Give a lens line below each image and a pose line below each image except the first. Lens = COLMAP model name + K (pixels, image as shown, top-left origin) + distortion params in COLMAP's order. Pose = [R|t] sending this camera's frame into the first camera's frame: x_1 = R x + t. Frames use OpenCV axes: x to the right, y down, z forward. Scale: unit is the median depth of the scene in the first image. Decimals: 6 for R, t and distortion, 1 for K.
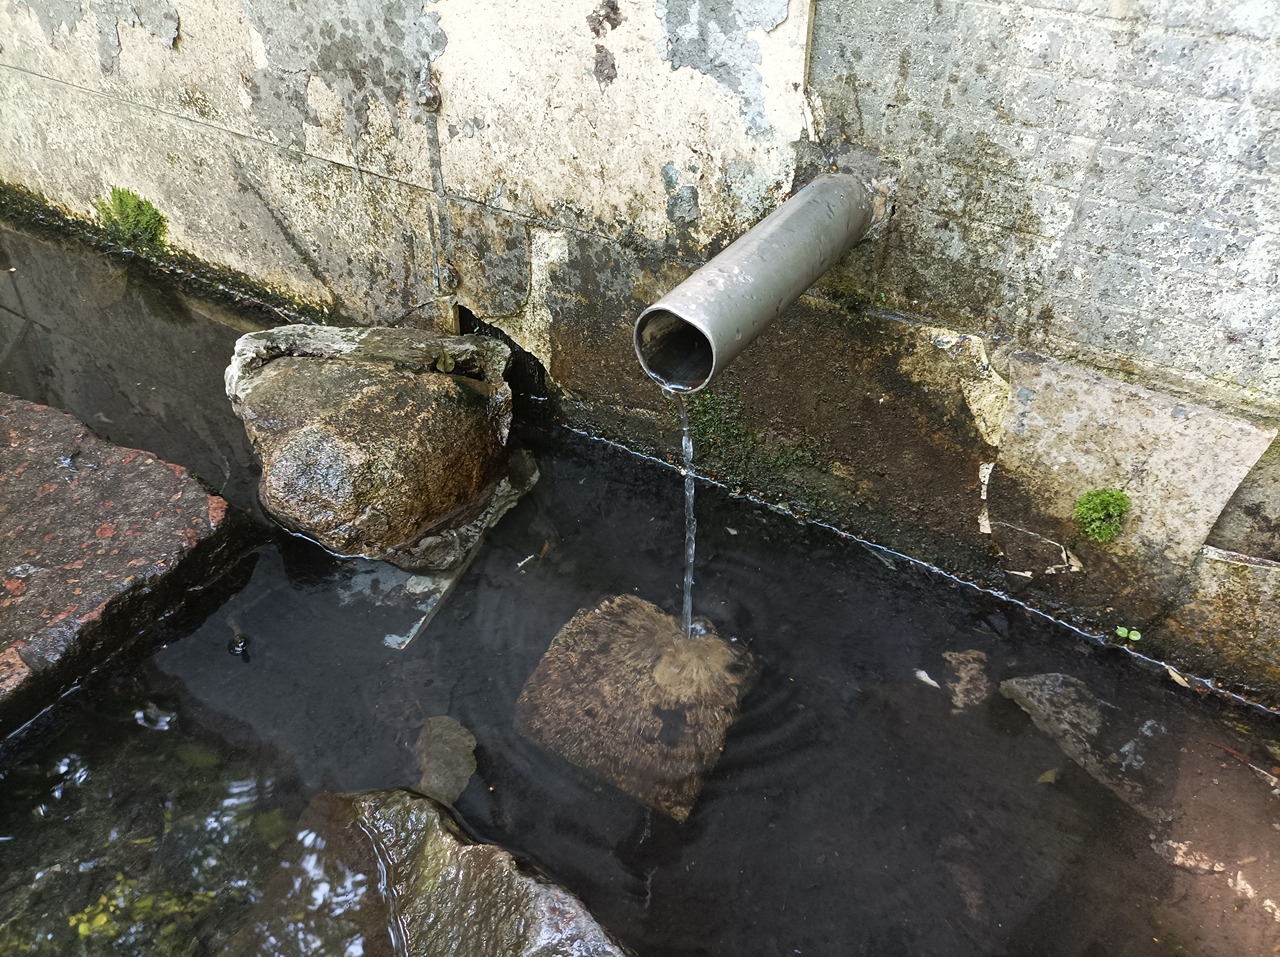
lens RADIAL K [[818.1, 0, 640.0], [0, 818.1, 478.5], [0, 0, 1]] dist [0.035242, -0.000608]
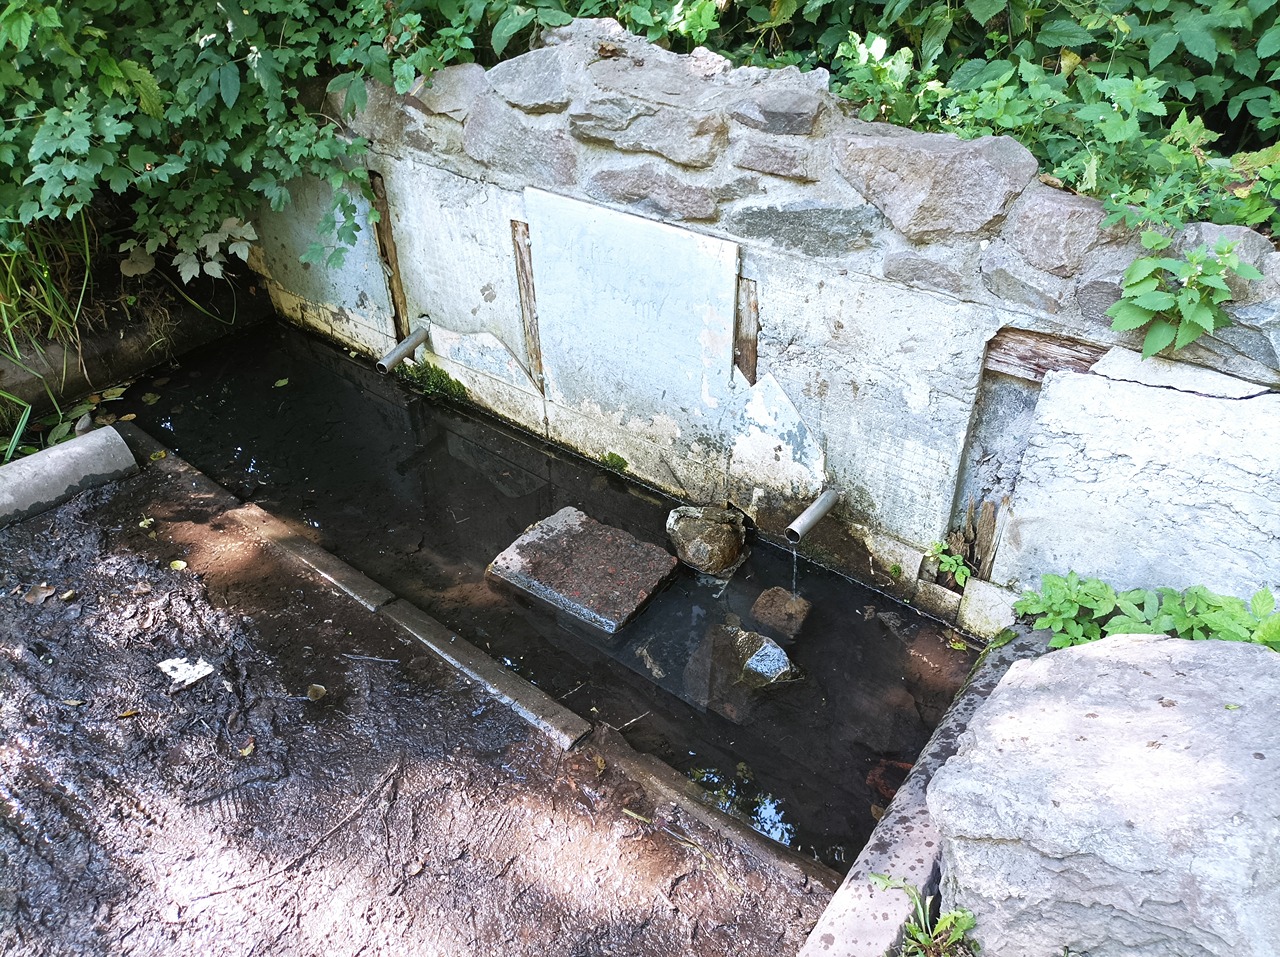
lens RADIAL K [[818.1, 0, 640.0], [0, 818.1, 478.5], [0, 0, 1]] dist [0.035242, -0.000608]
pose [[0.990750, 0.027543, -0.132873, -0.159803], [-0.033458, 0.998537, -0.042488, -0.176505], [0.131508, 0.046540, 0.990222, -2.885297]]
